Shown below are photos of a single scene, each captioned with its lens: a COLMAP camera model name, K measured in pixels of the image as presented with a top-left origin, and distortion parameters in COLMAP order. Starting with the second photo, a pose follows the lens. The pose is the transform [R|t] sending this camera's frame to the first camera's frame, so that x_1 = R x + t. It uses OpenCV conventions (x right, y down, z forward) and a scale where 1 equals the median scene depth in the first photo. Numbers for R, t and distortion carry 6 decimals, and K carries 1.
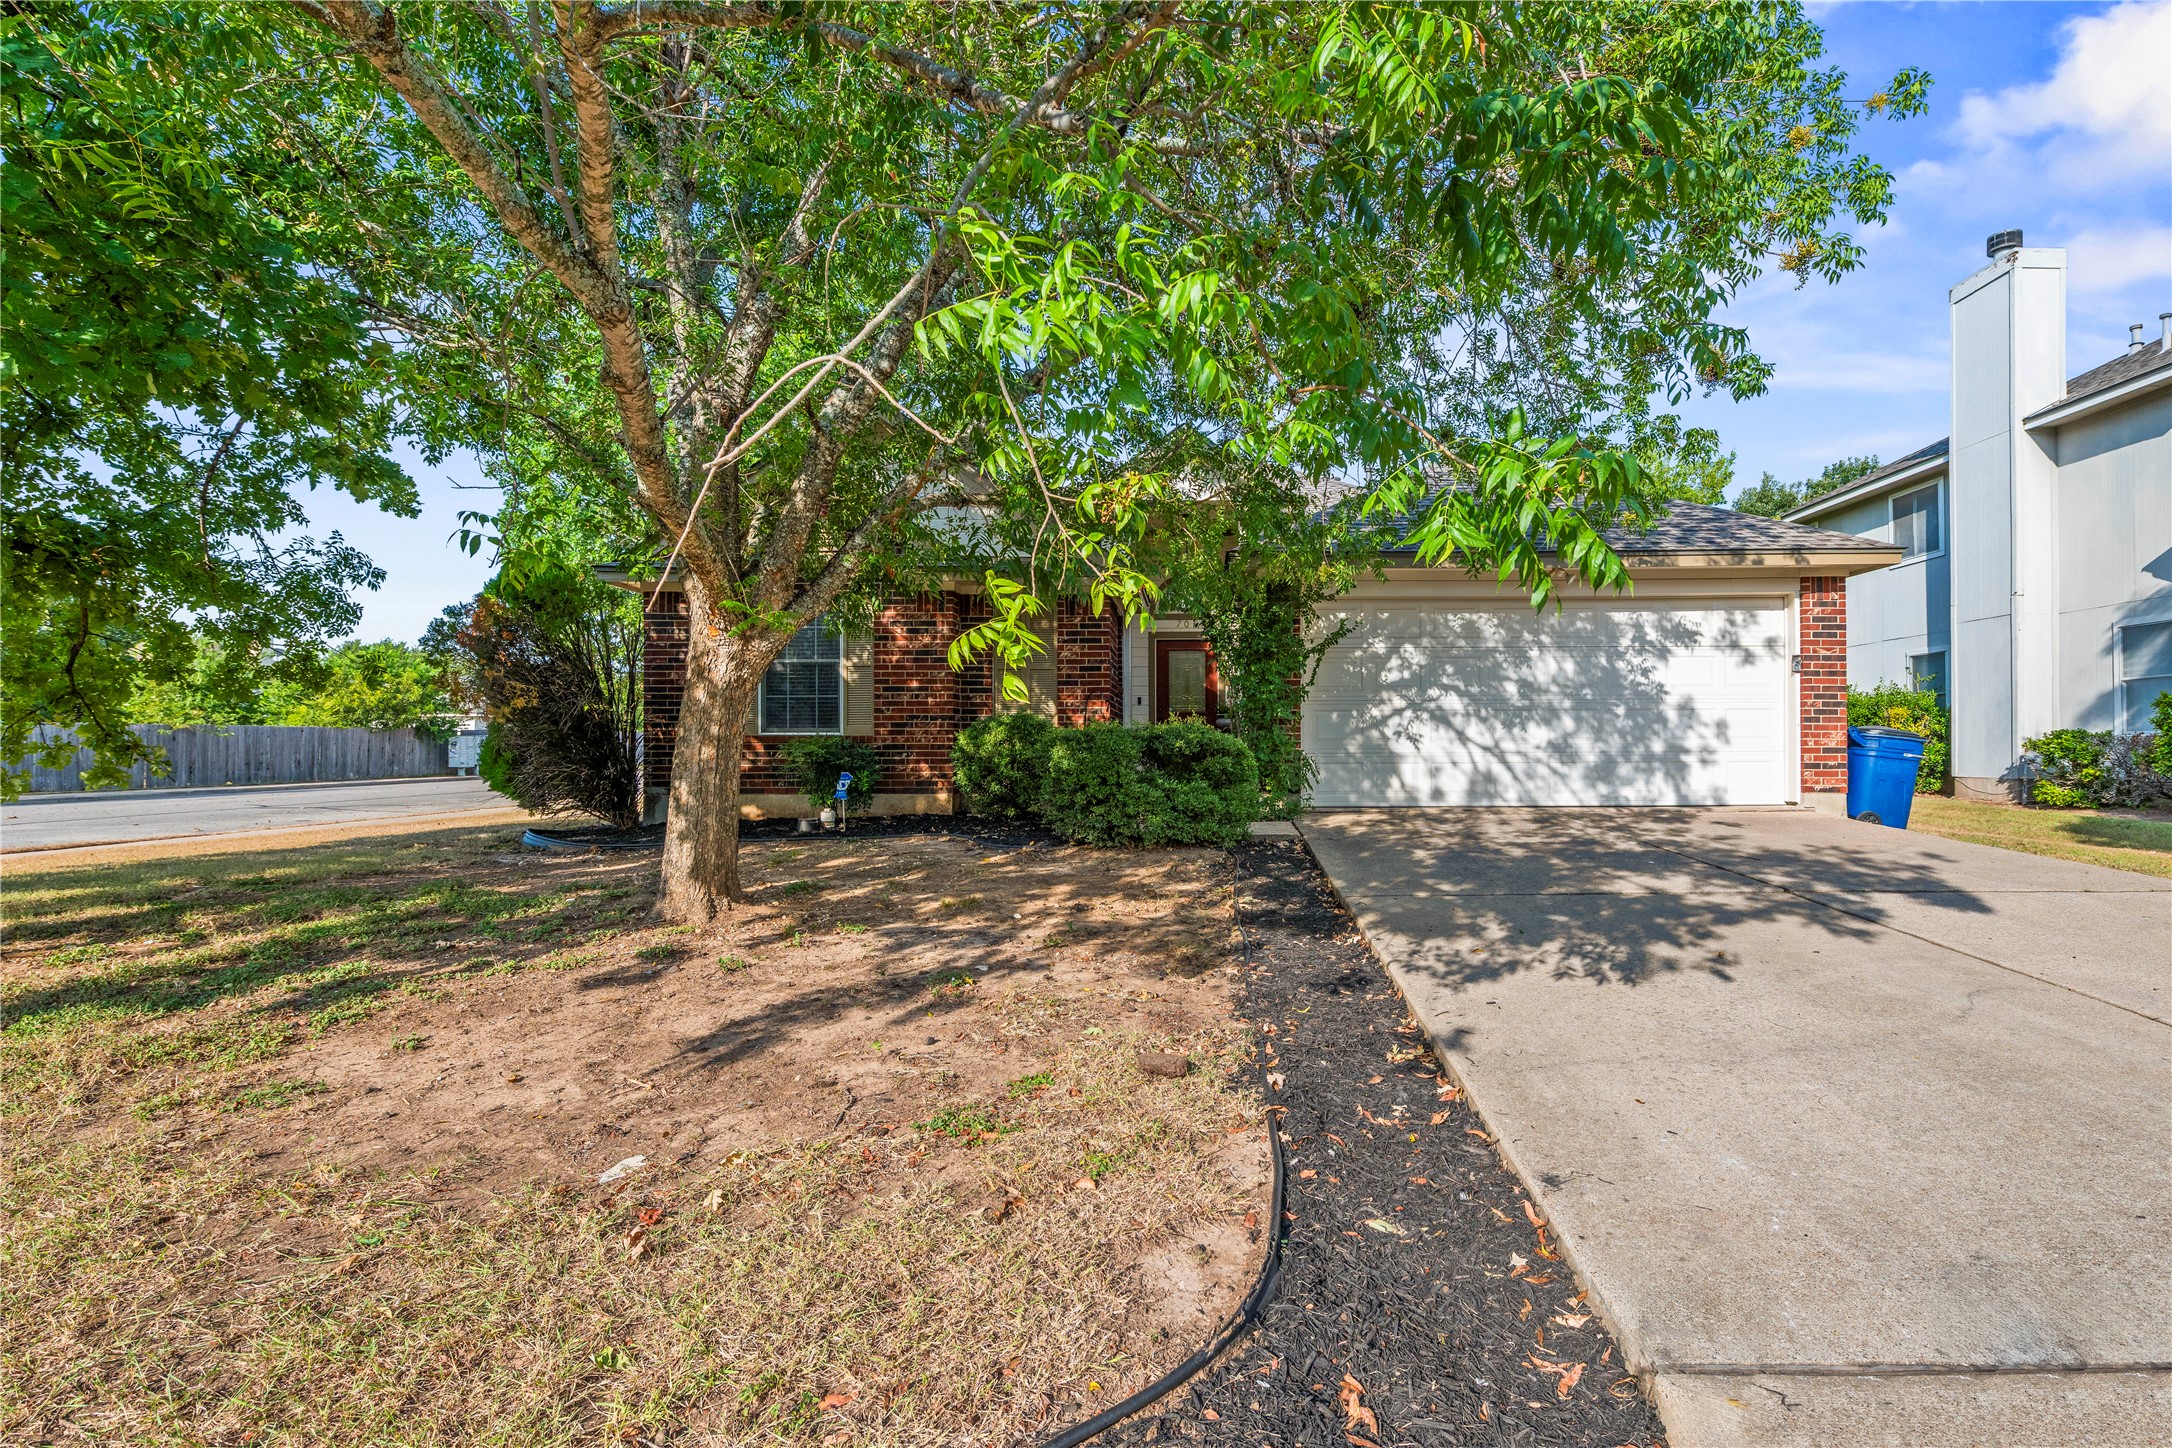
lens RADIAL K [[1069.8, 0, 1086.0], [0, 1069.8, 724.0], [0, 0, 1]] dist [-0.002416, -0.000269]
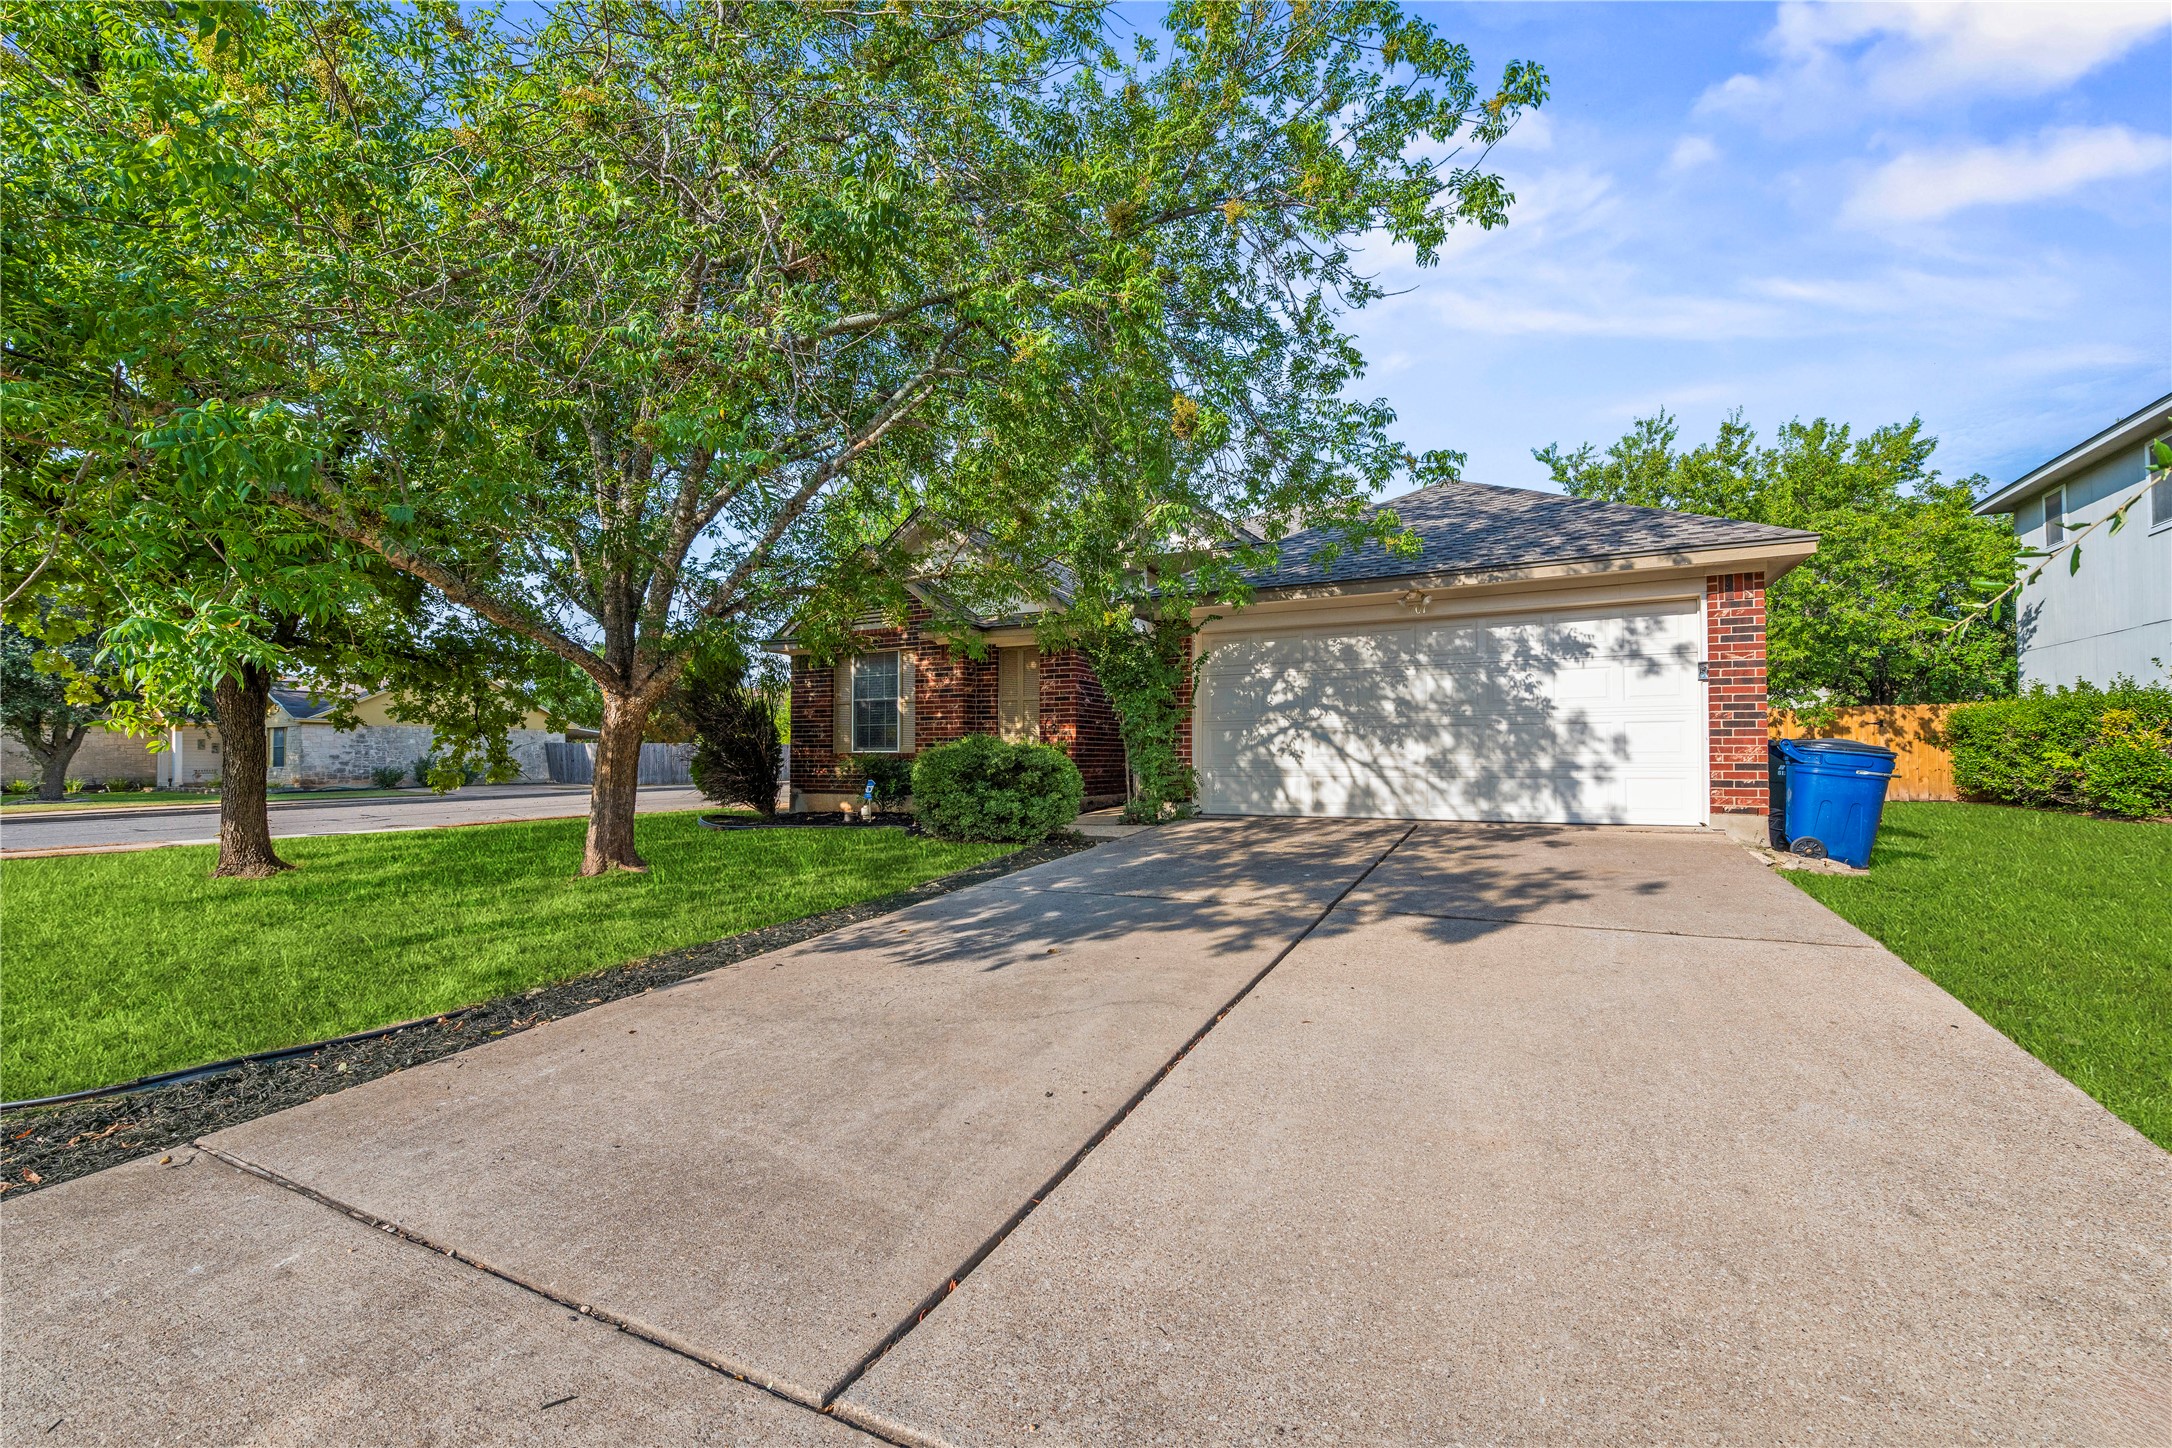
lens RADIAL K [[906.8, 0, 1086.0], [0, 906.8, 724.0], [0, 0, 1]] dist [-0.001557, -0.000201]
pose [[0.893893, -0.017943, -0.447922, 0.530967], [0.012486, 0.999808, -0.015134, -0.006688], [0.448107, 0.007935, 0.893945, 0.071680]]
